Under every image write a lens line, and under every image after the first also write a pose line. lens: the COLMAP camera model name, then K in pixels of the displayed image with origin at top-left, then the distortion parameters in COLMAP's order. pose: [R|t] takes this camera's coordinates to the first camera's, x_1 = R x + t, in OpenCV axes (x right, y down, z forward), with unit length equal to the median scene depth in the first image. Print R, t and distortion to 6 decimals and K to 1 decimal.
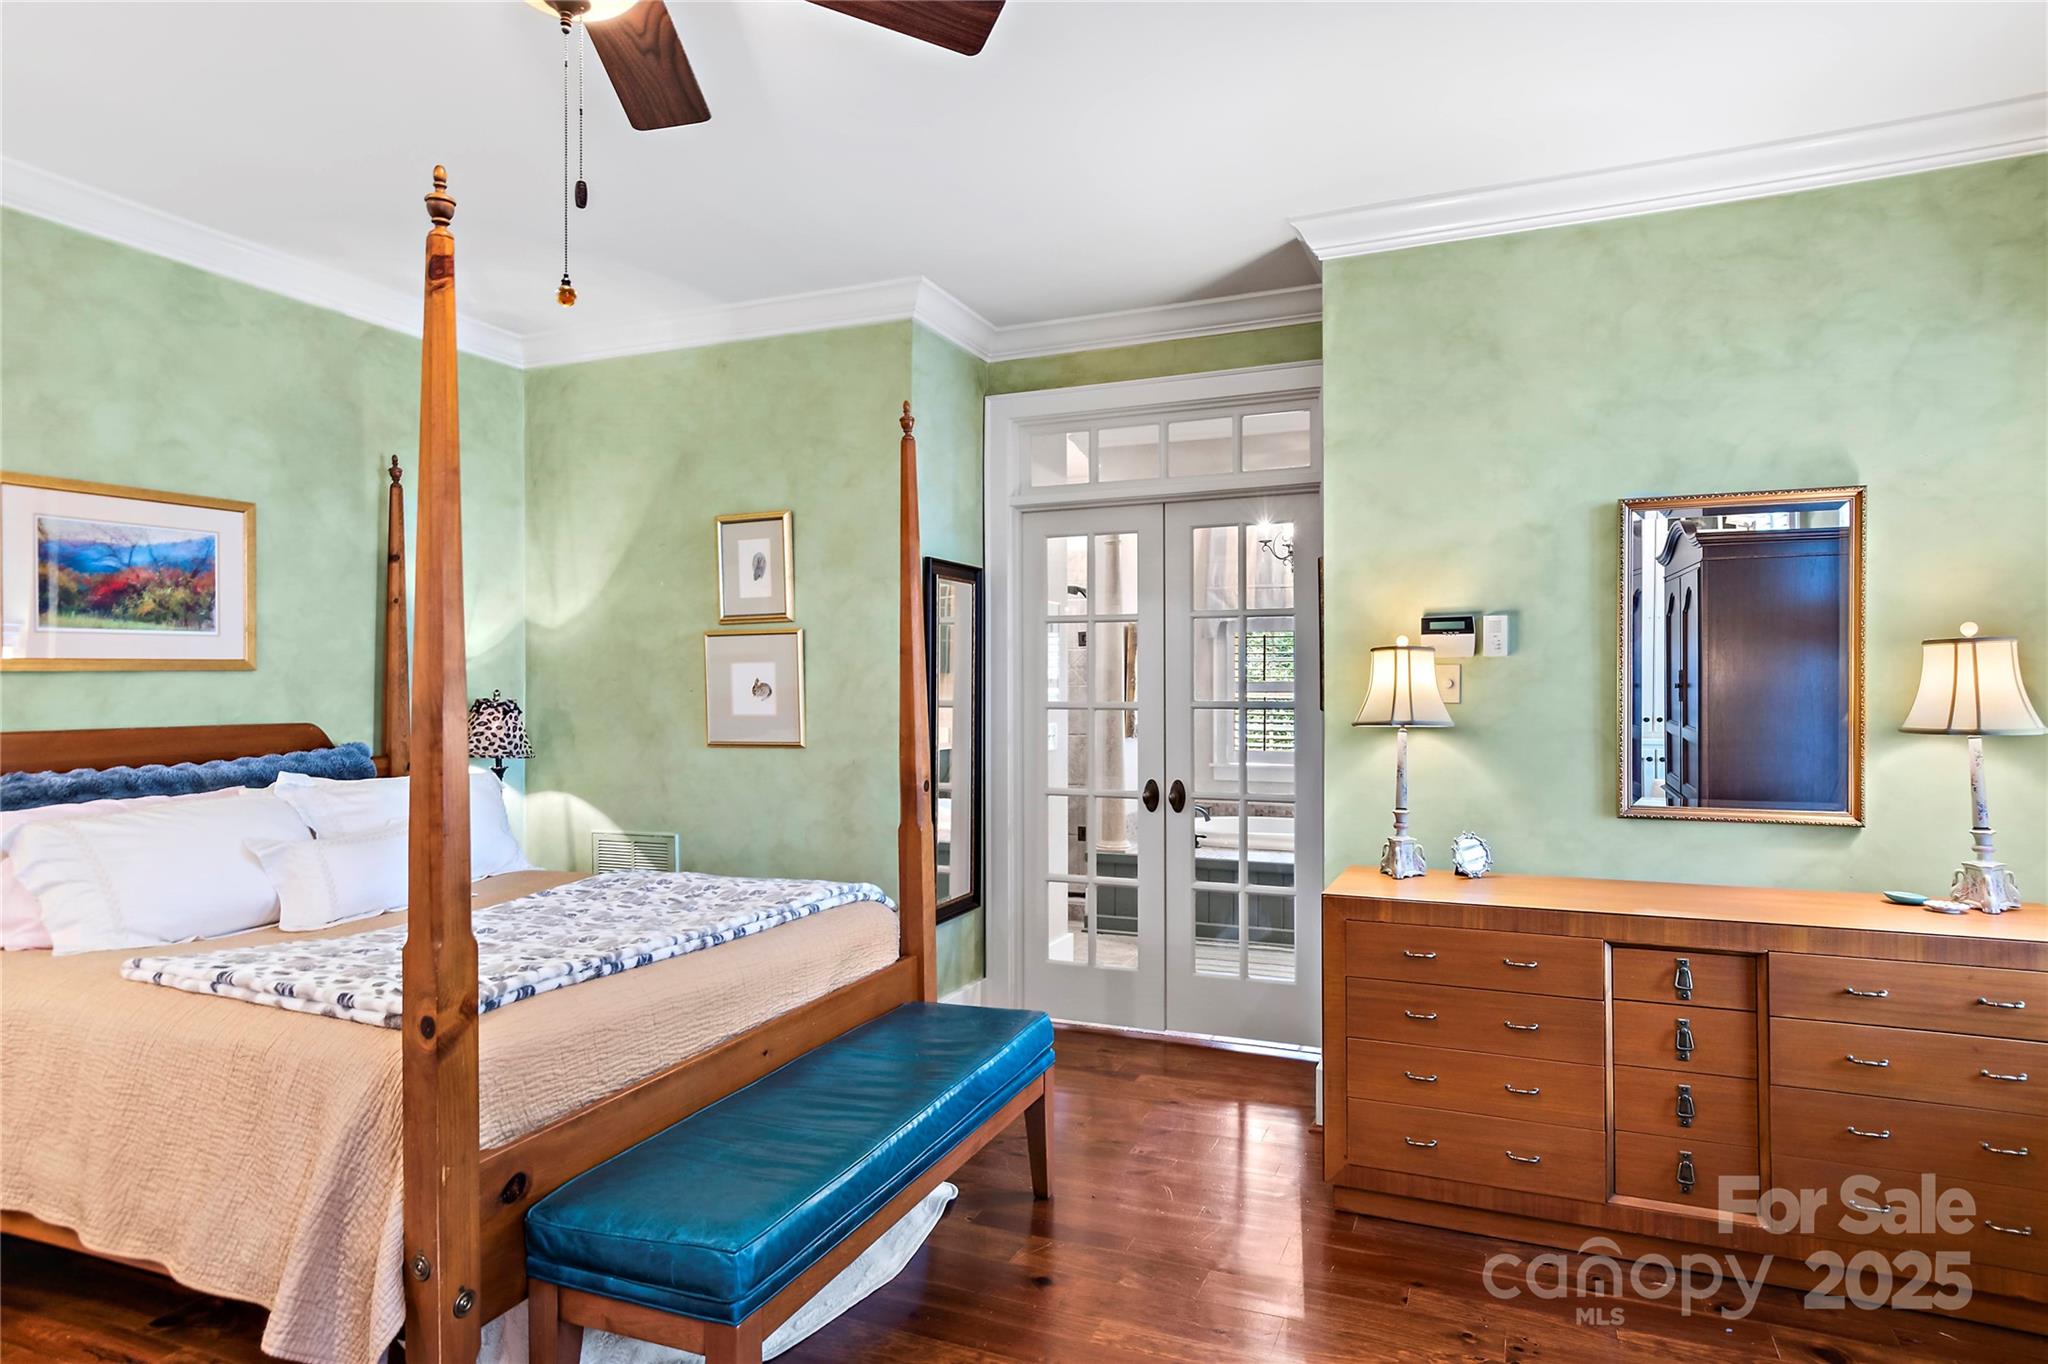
lens RADIAL K [[1093.4, 0, 1032.4], [0, 1093.4, 690.5], [0, 0, 1]] dist [-0.004672, 0.005791]
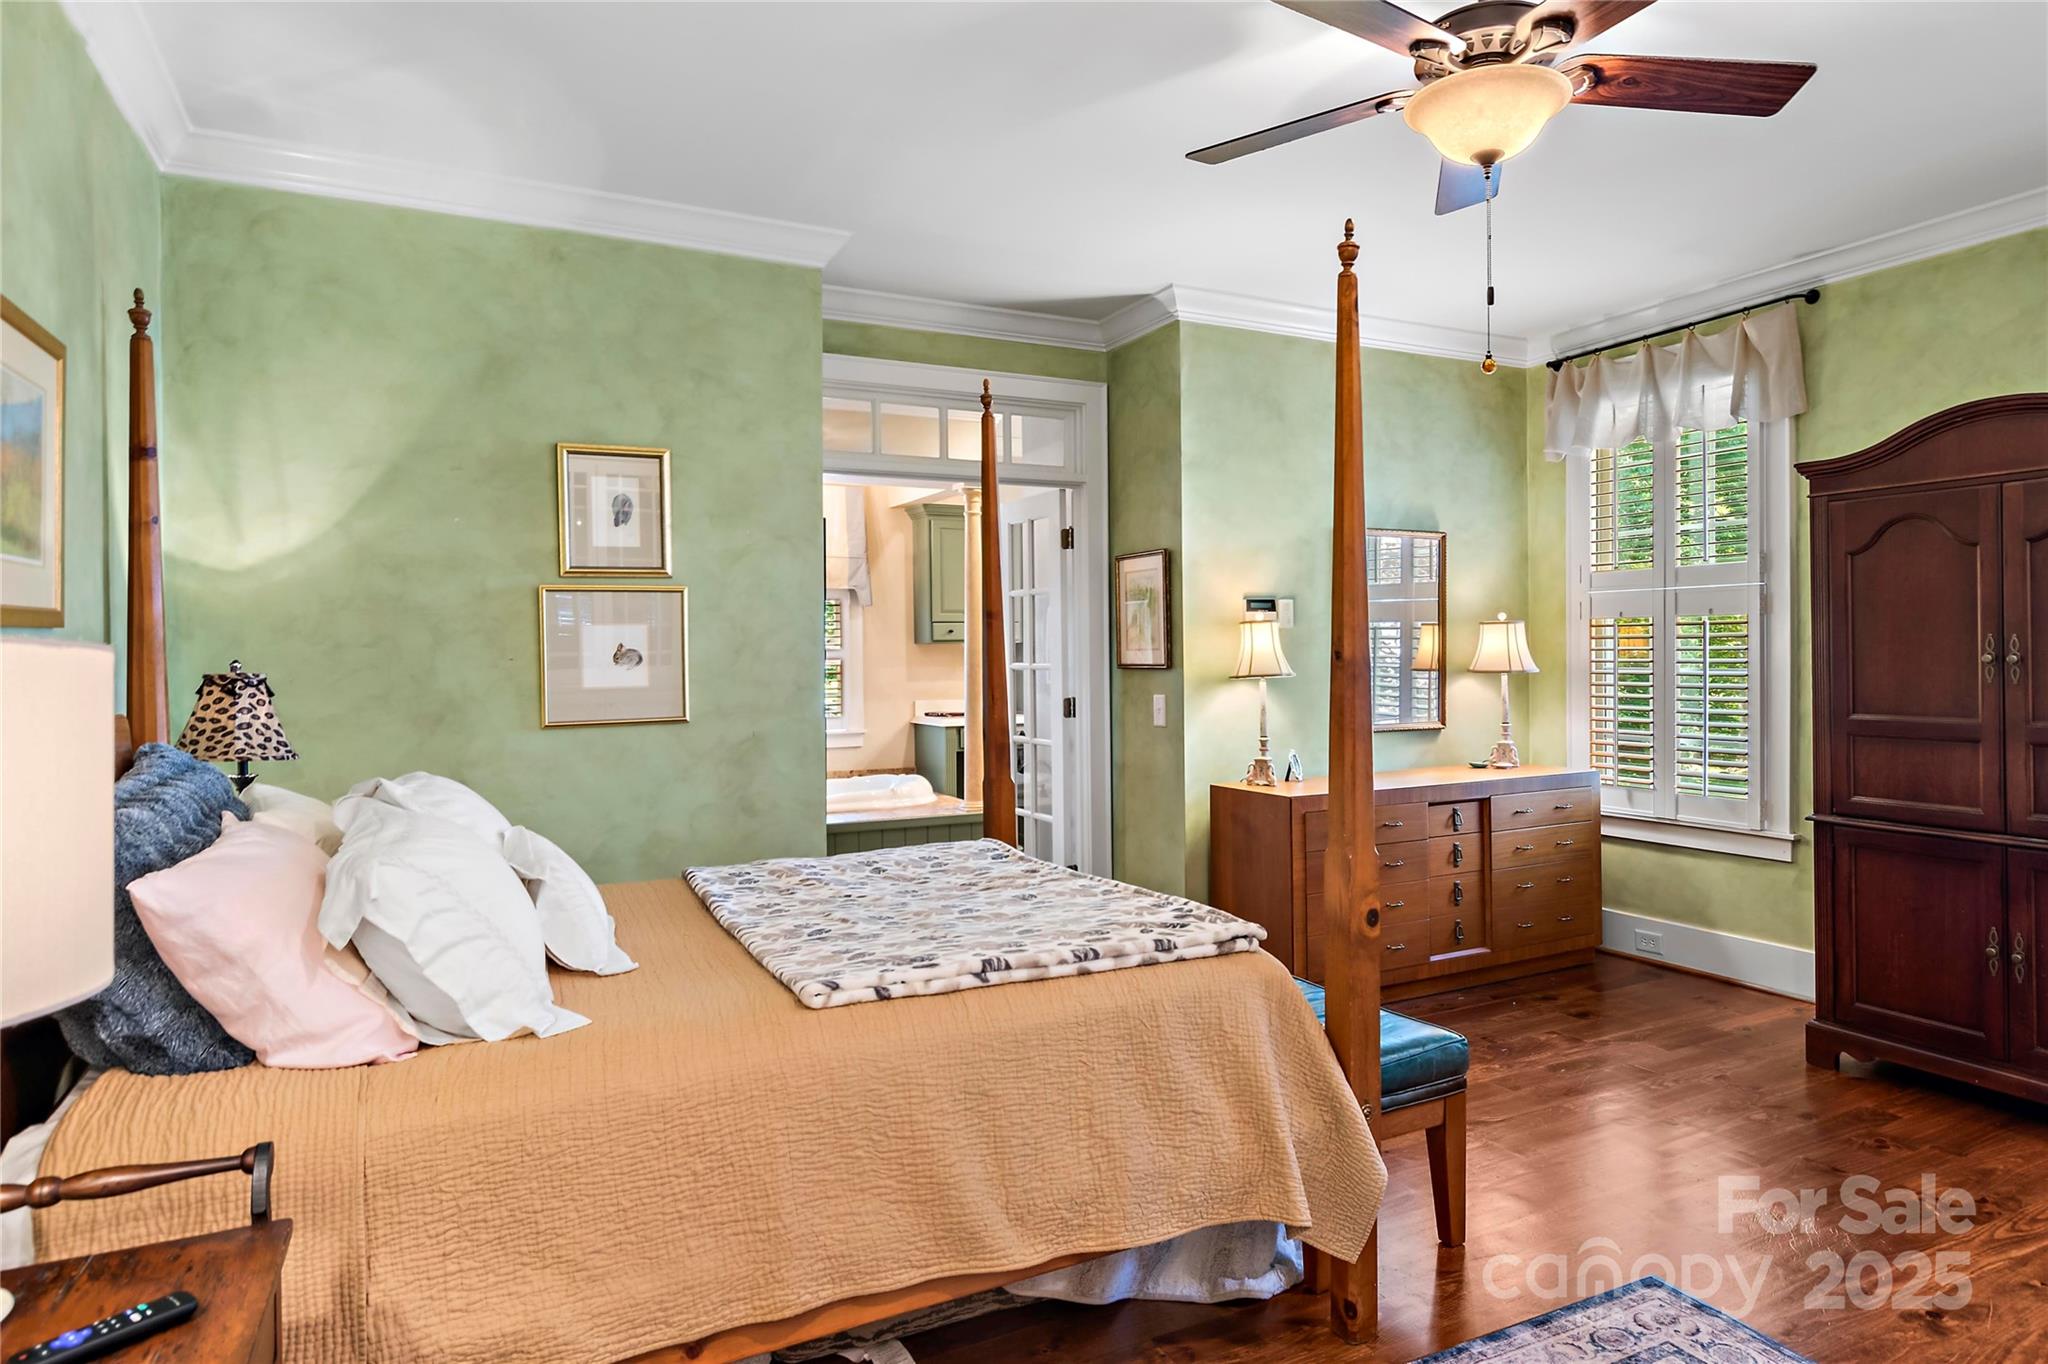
lens RADIAL K [[1193.1, 0, 1031.2], [0, 1193.1, 667.4], [0, 0, 1]] dist [-0.019045, 0.000937]
pose [[0.662341, -0.012801, 0.749093, -0.749597], [0.011442, 0.999910, 0.006970, 0.004603], [-0.749115, 0.003955, 0.662428, 0.163466]]
